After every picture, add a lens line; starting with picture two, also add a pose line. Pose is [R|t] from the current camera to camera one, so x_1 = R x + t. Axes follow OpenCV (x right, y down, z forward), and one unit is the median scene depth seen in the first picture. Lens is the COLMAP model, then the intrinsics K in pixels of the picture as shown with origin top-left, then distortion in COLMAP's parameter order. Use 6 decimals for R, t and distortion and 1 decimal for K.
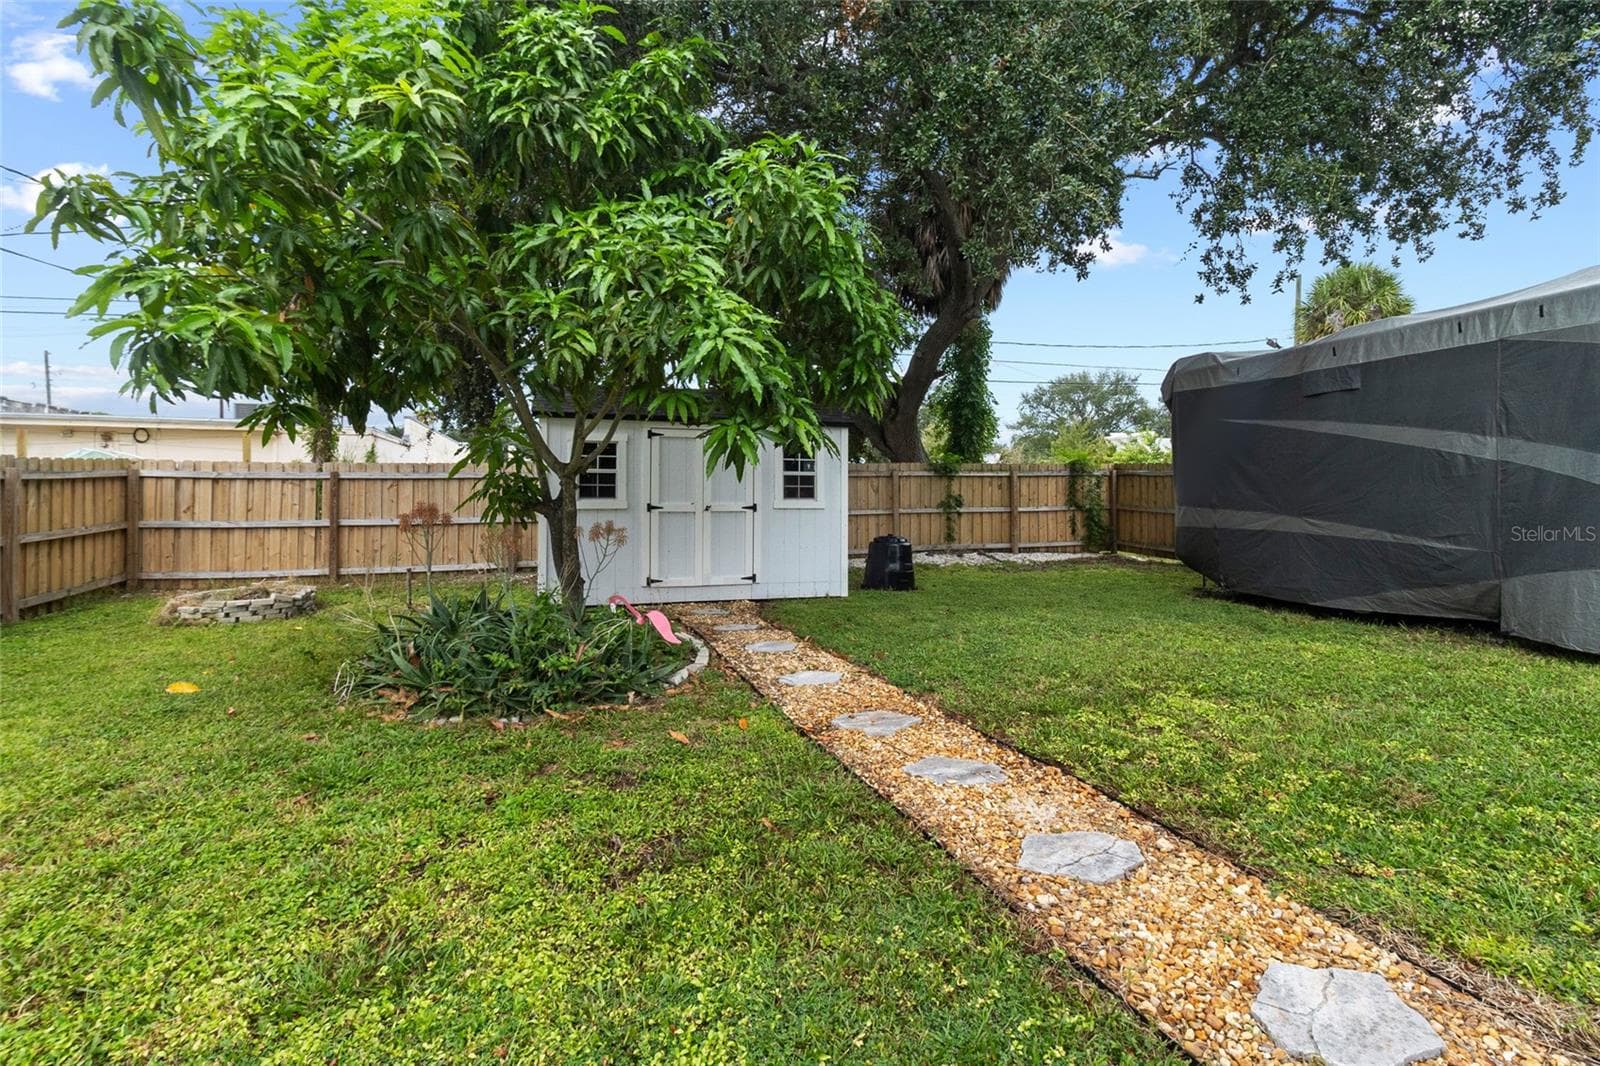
lens RADIAL K [[732.2, 0, 801.2], [0, 732.2, 491.7], [0, 0, 1]] dist [0.000293, 0.000117]
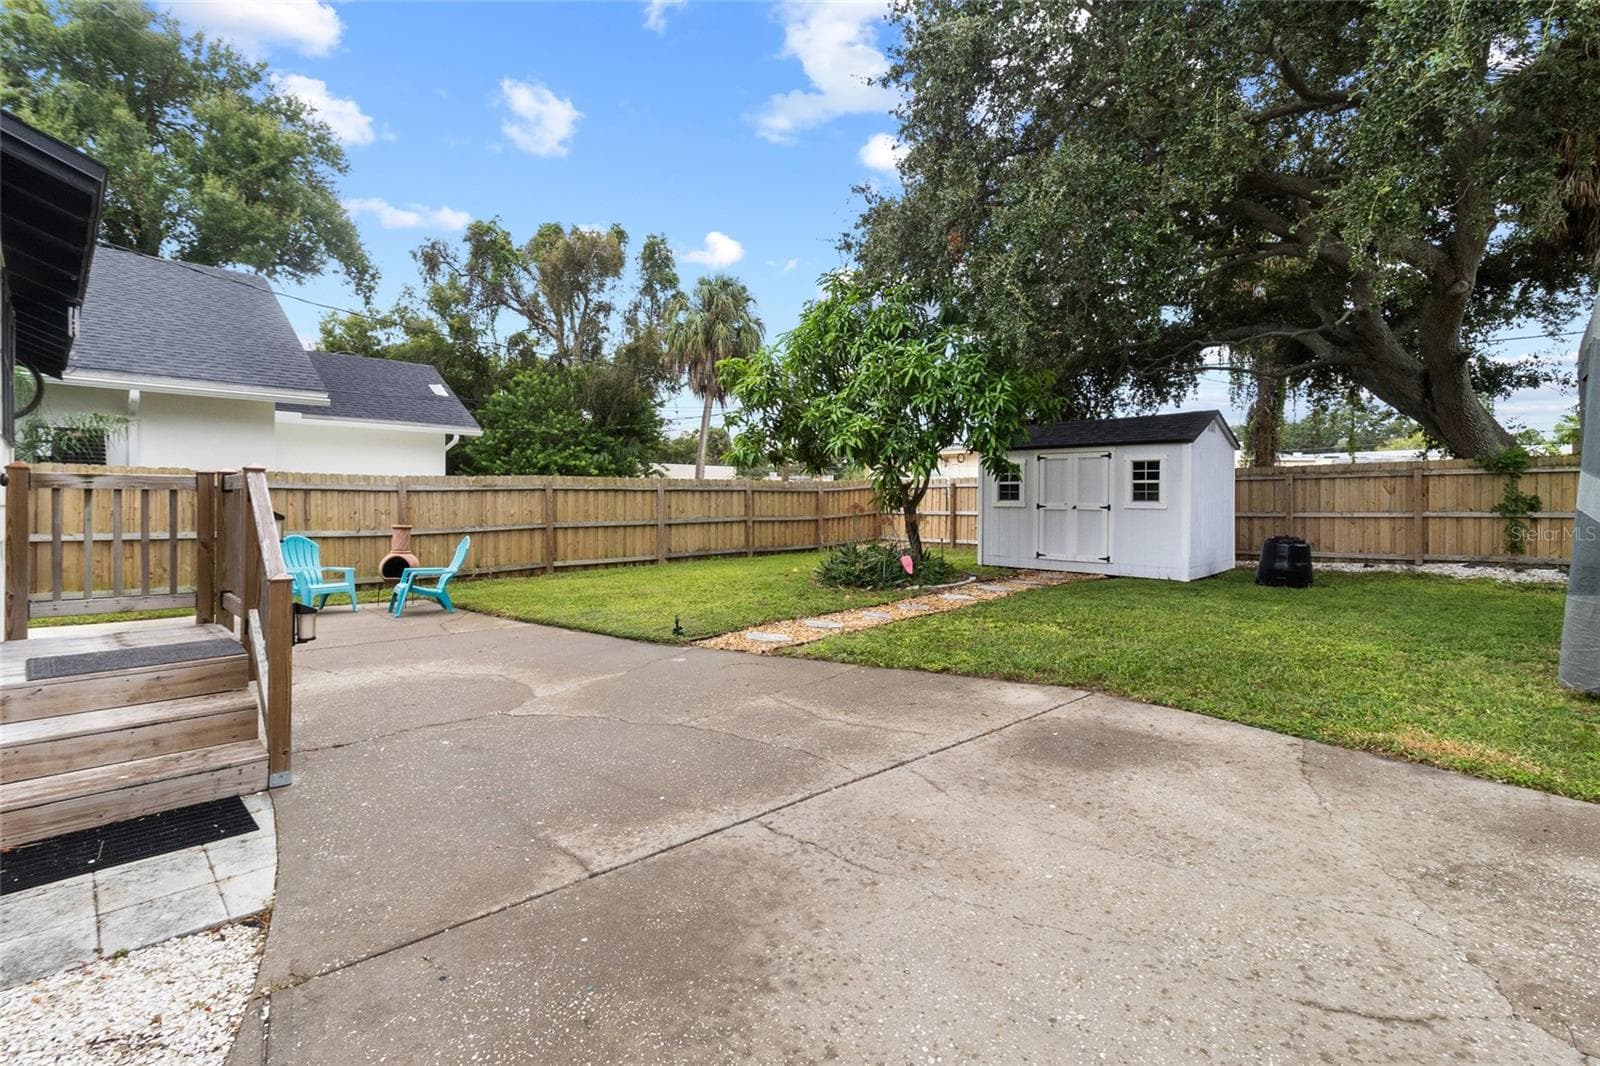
lens RADIAL K [[732.2, 0, 801.2], [0, 732.2, 491.7], [0, 0, 1]] dist [0.000293, 0.000117]
pose [[0.466319, -0.003448, -0.884610, 0.780588], [0.009568, 0.999954, 0.001146, -0.013279], [0.884565, -0.008998, 0.466330, -0.124943]]
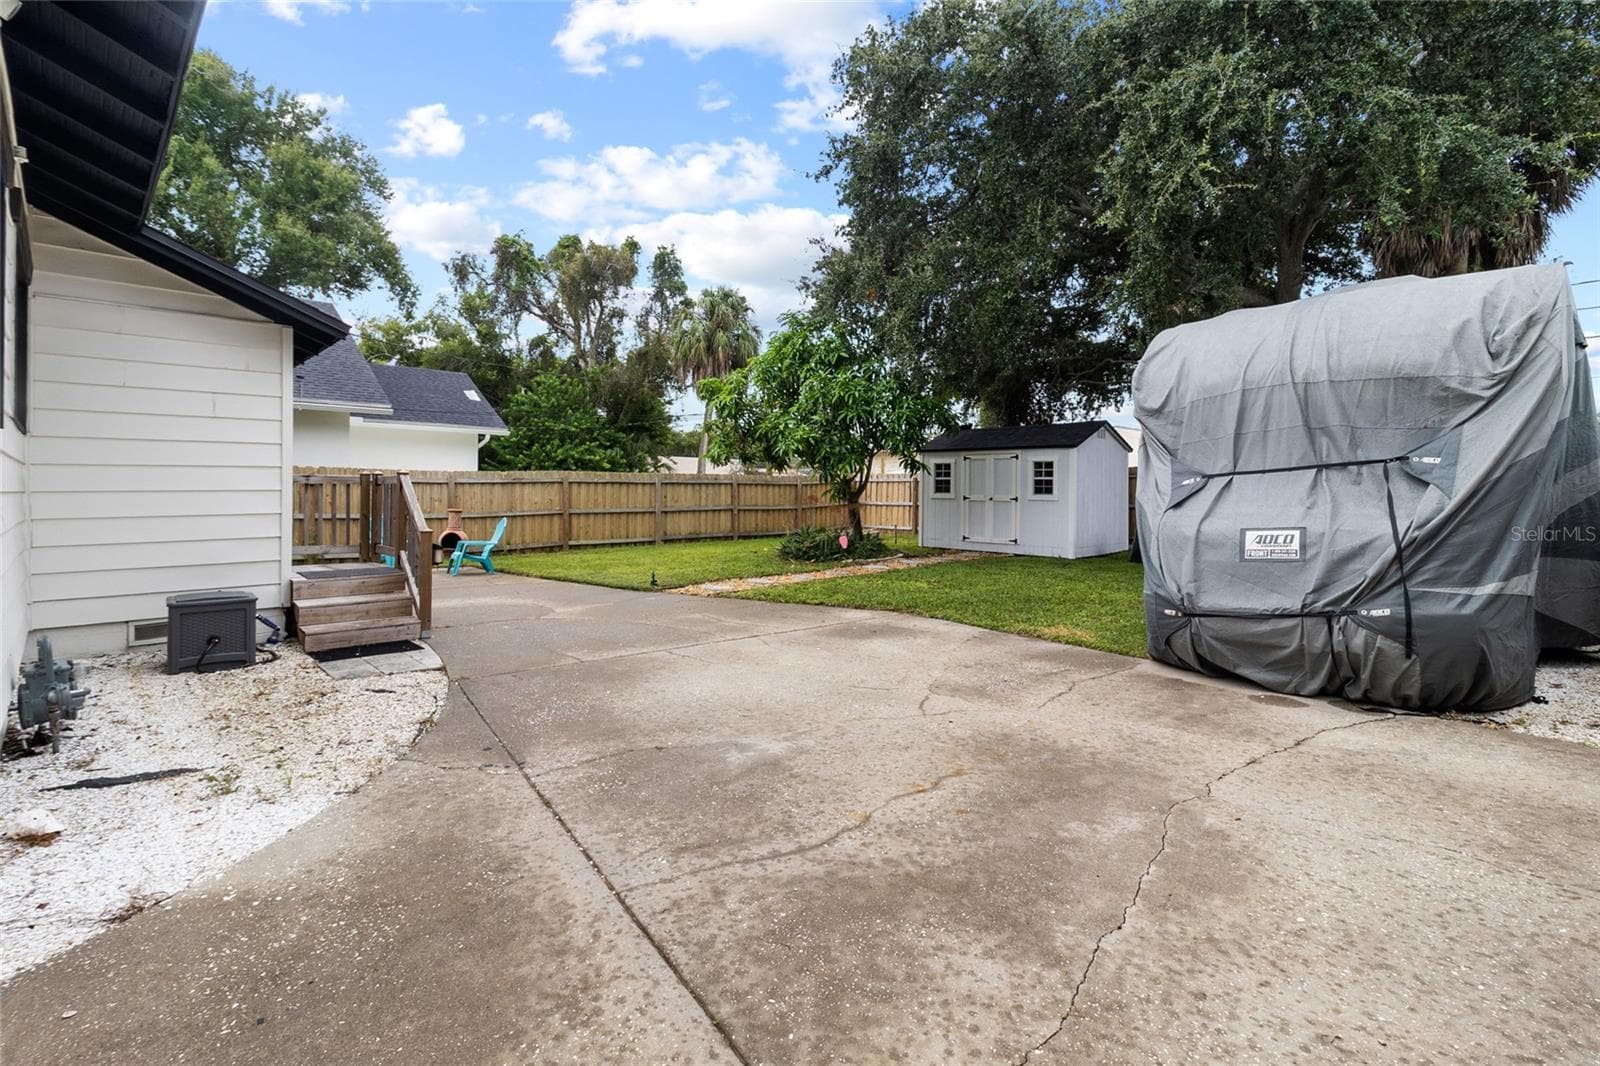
lens RADIAL K [[743.3, 0, 797.4], [0, 743.3, 474.8], [0, 0, 1]] dist [-0.000005, 0.000078]
pose [[0.439189, -0.011791, -0.898317, 1.110370], [0.005152, 0.999930, -0.010605, -0.016299], [0.898380, 0.000029, 0.439220, -0.174162]]
